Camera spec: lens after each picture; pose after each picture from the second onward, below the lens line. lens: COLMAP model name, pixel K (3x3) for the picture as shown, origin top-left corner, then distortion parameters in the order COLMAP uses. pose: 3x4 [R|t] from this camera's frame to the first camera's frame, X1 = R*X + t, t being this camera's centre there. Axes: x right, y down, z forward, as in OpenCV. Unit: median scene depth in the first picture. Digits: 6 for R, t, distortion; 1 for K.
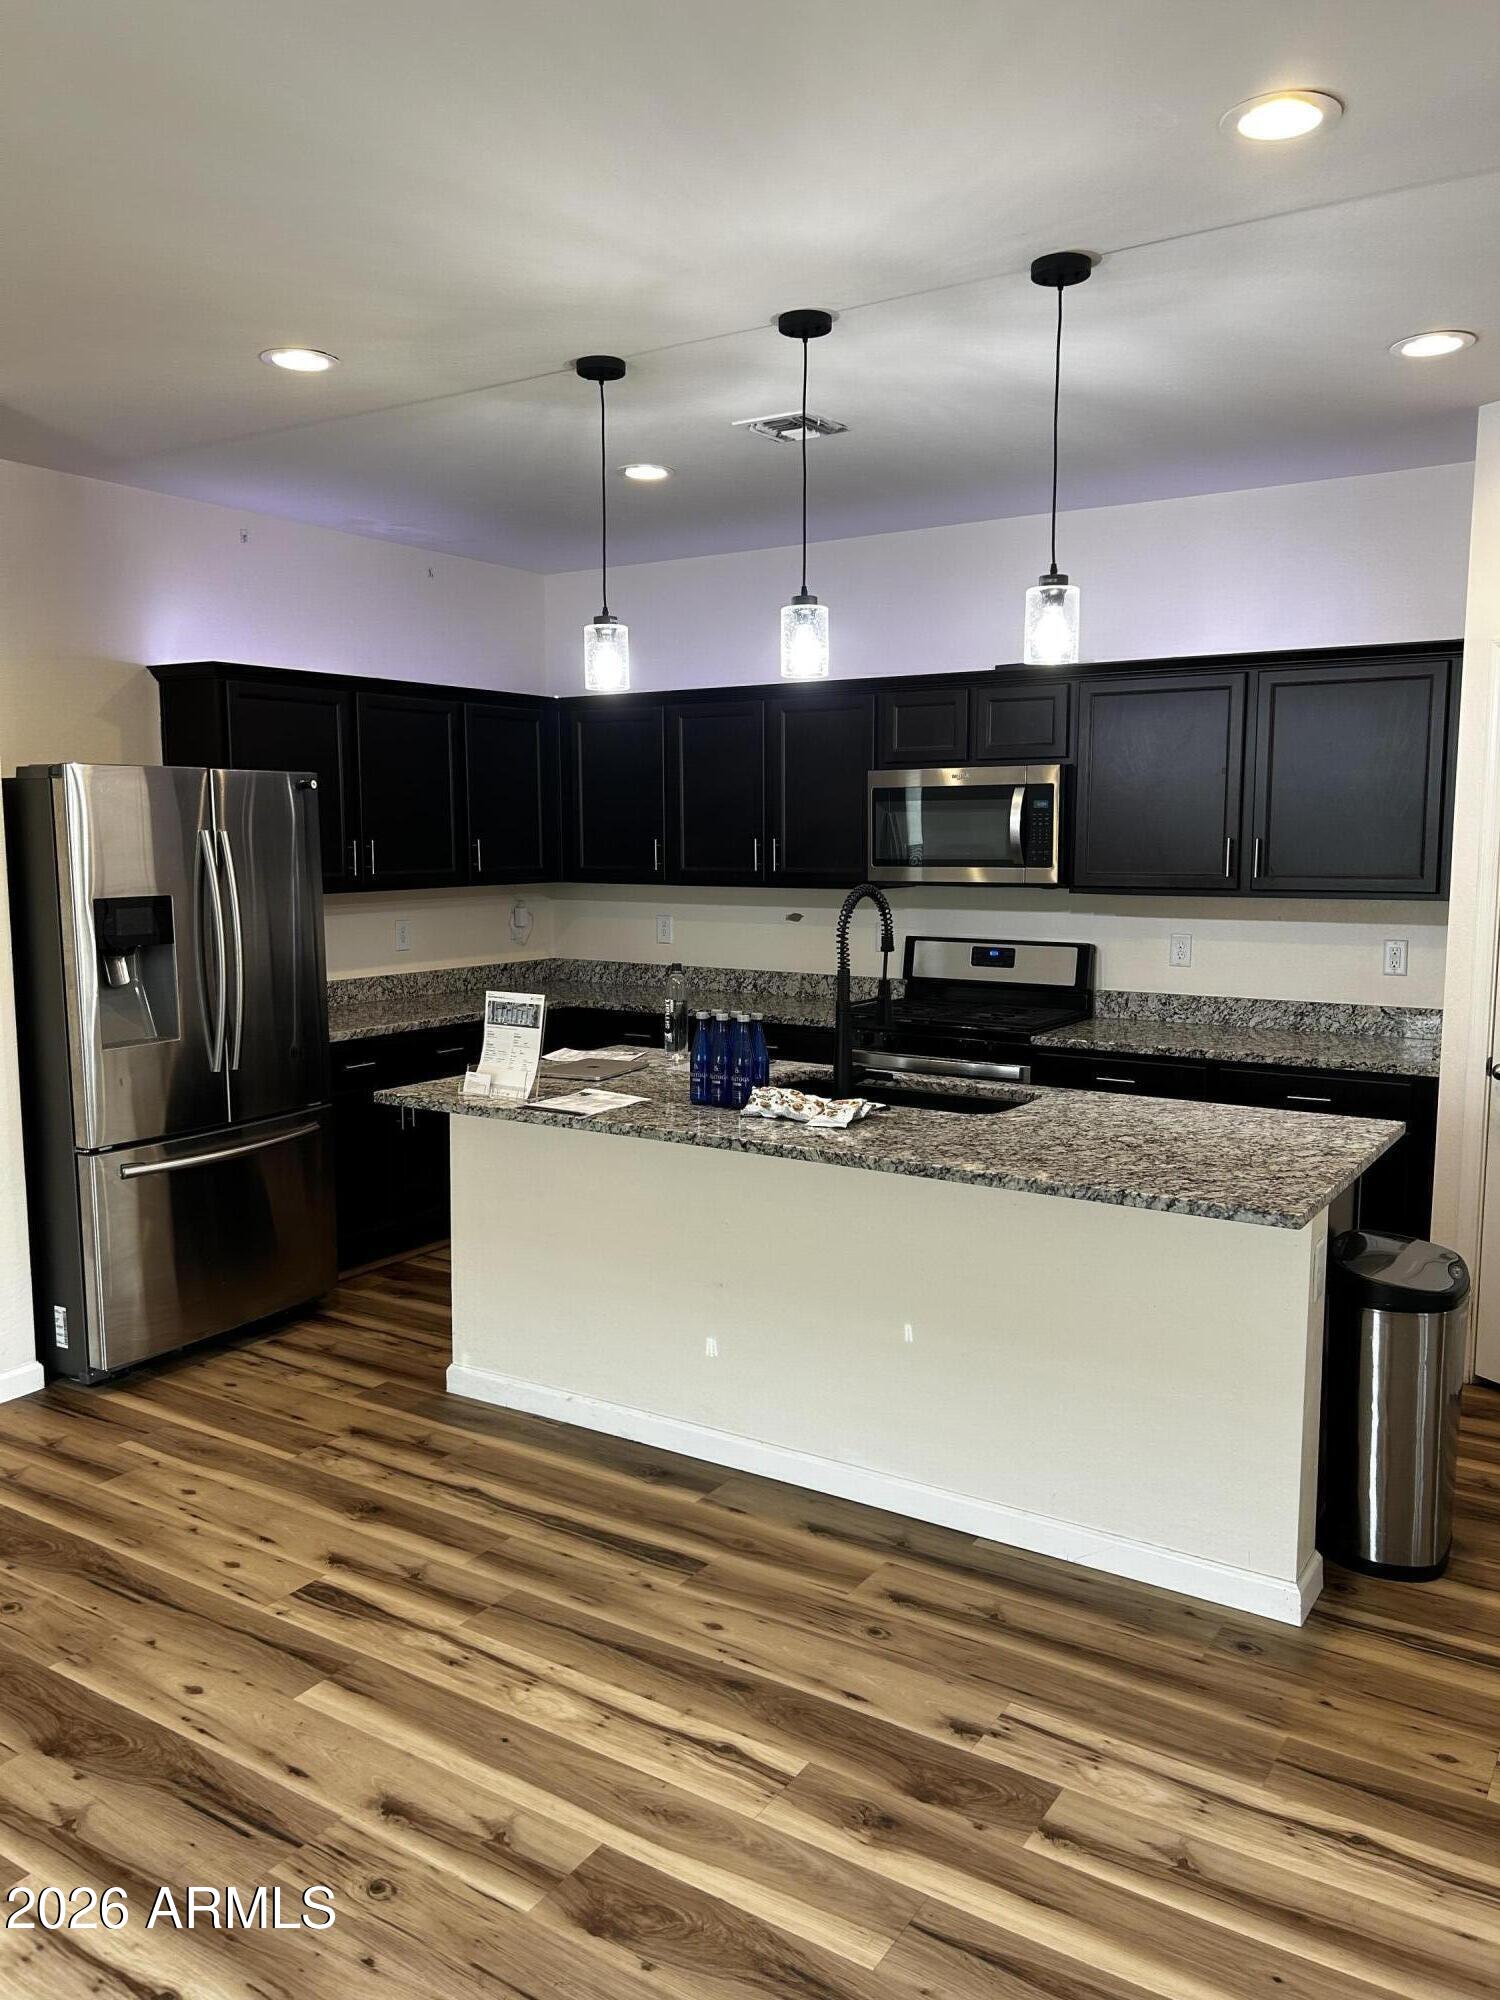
lens RADIAL K [[1504.1, 0, 741.9], [0, 1504.1, 1000.7], [0, 0, 1]] dist [0.072210, -0.089572]
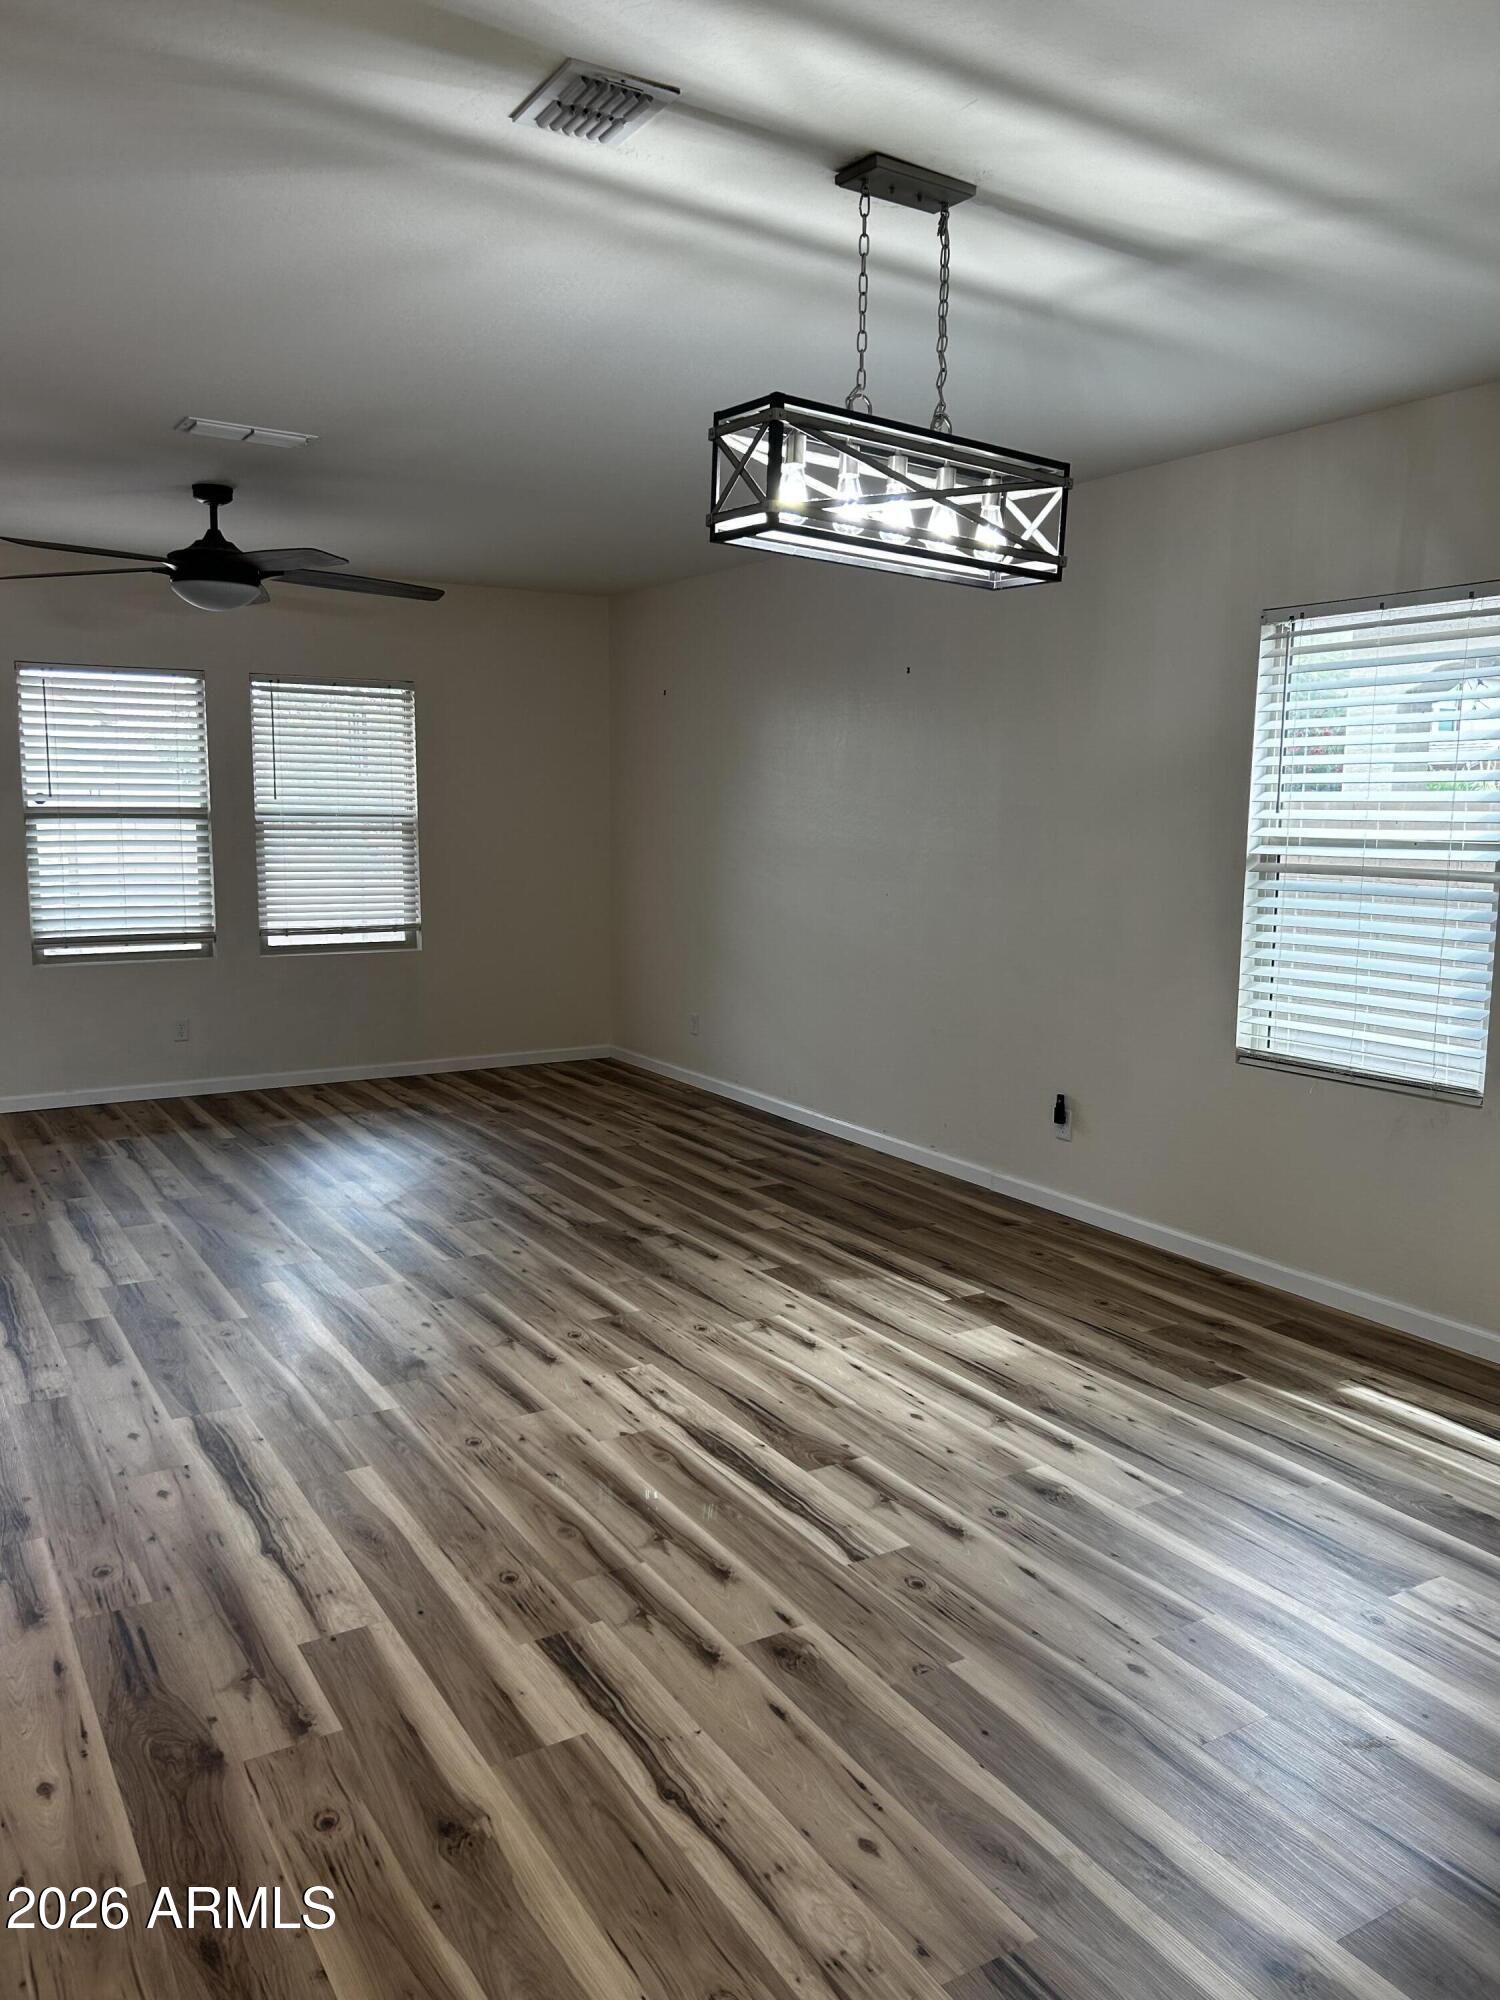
lens RADIAL K [[1504.1, 0, 741.9], [0, 1504.1, 1000.7], [0, 0, 1]] dist [0.072210, -0.089572]
pose [[-0.901584, -0.064284, 0.427801, -0.796940], [0.041724, 0.971366, 0.233898, -0.126349], [-0.430587, 0.228728, -0.873085, 1.118787]]
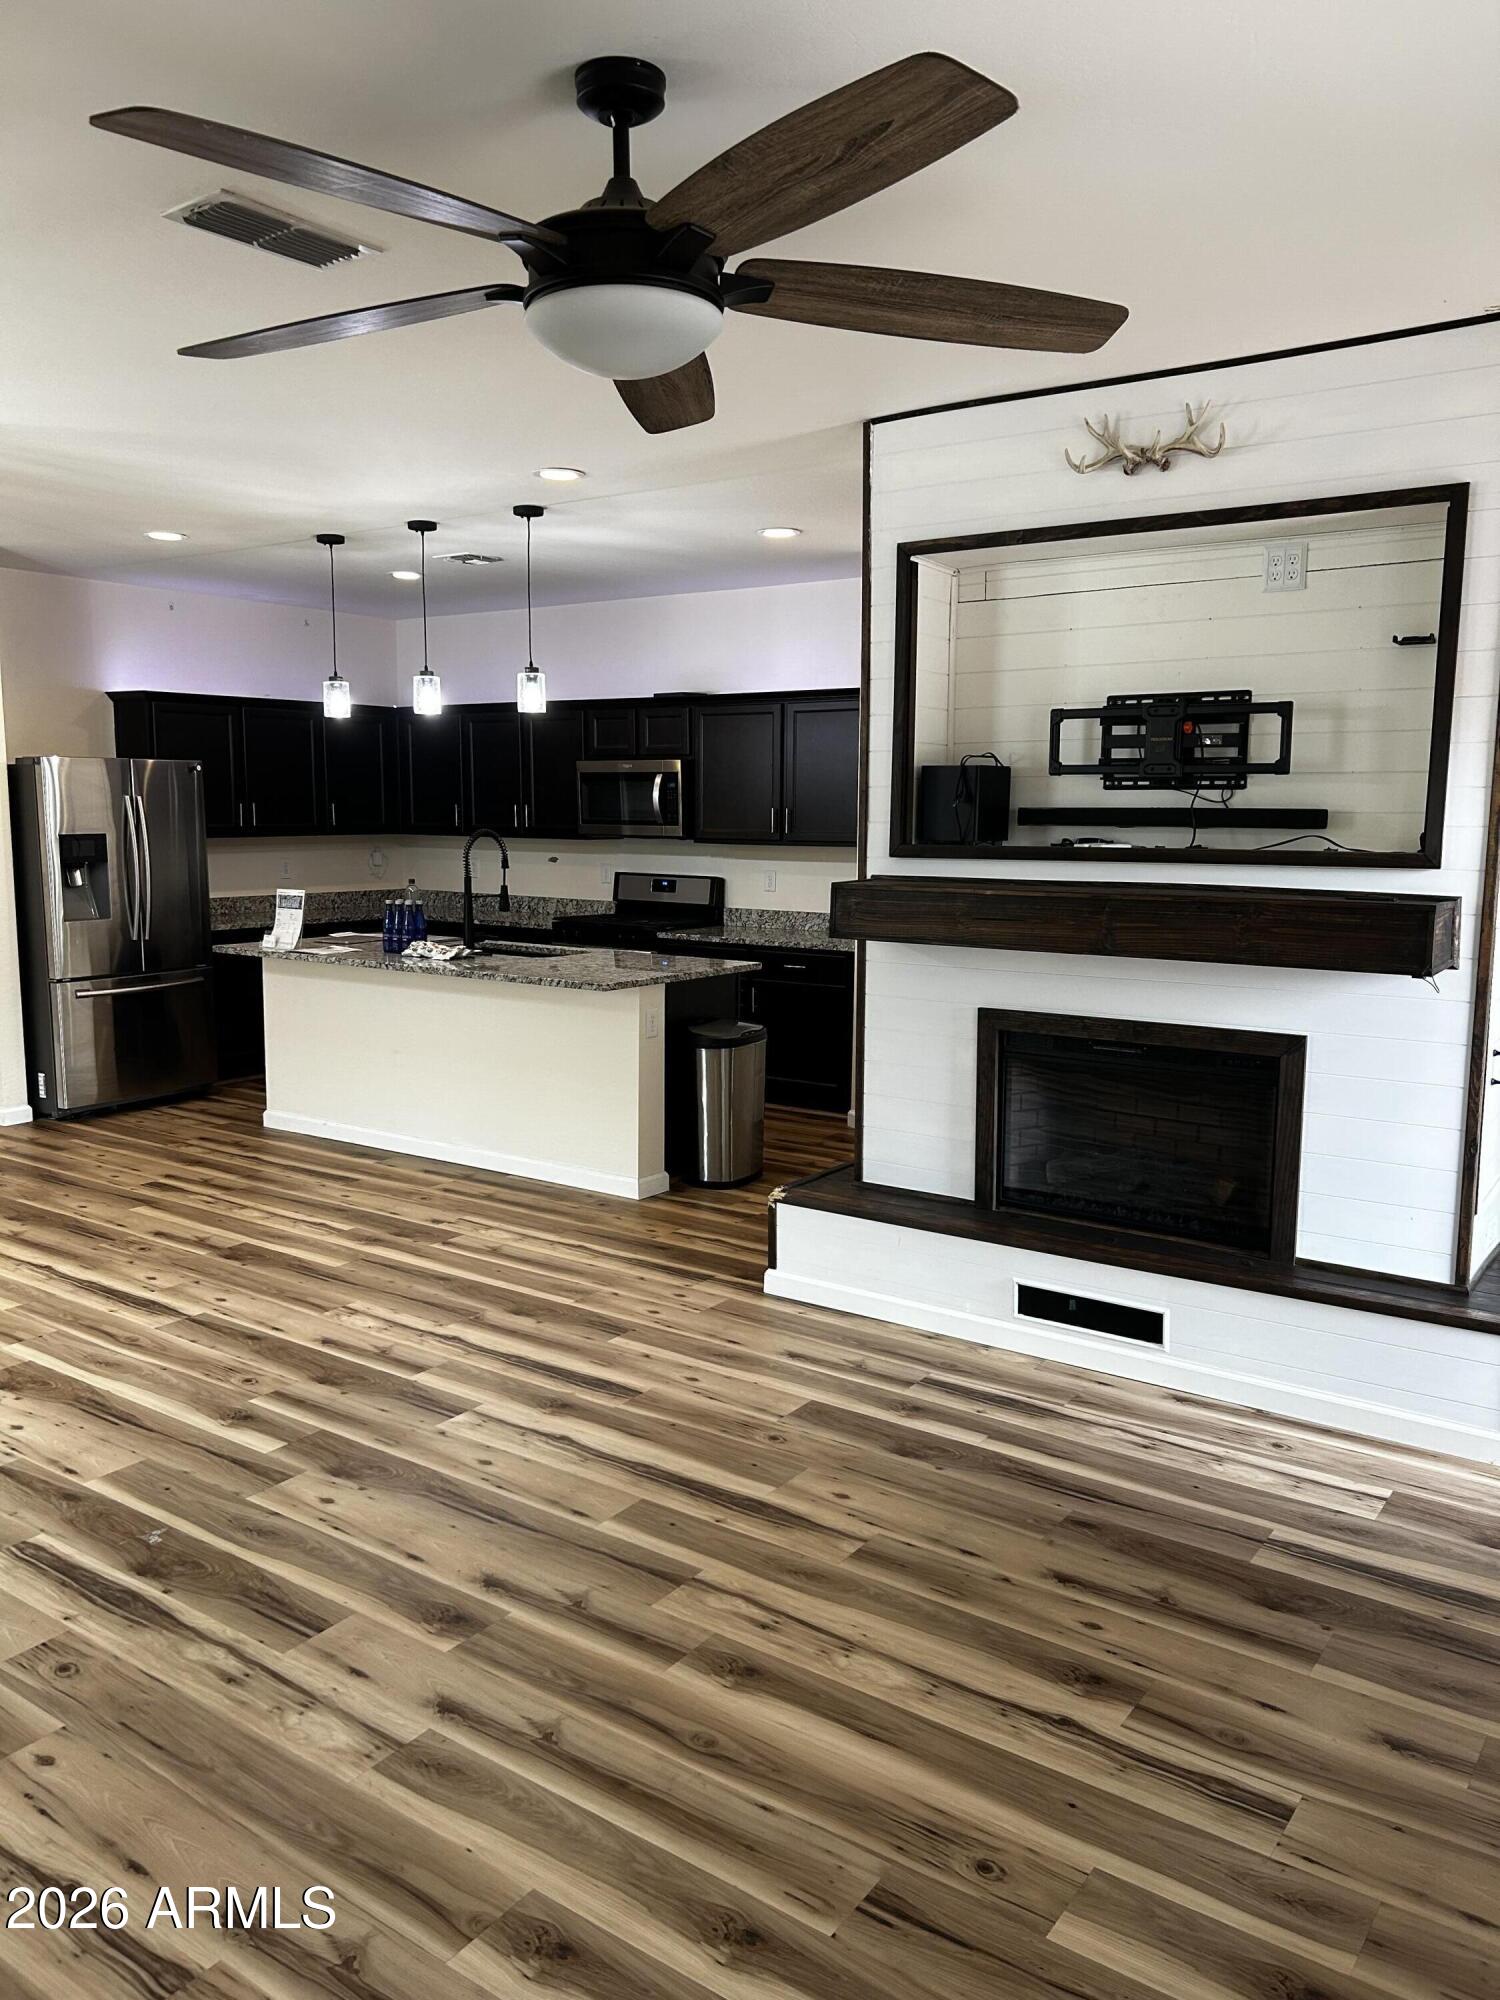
lens RADIAL K [[1499.0, 0, 728.2], [0, 1499.0, 1004.6], [0, 0, 1]] dist [0.107144, -0.218280]
pose [[0.998997, 0.013971, -0.042544, 0.460001], [-0.013121, 0.999710, 0.020203, 0.091458], [0.042814, -0.019625, 0.998890, -0.781029]]
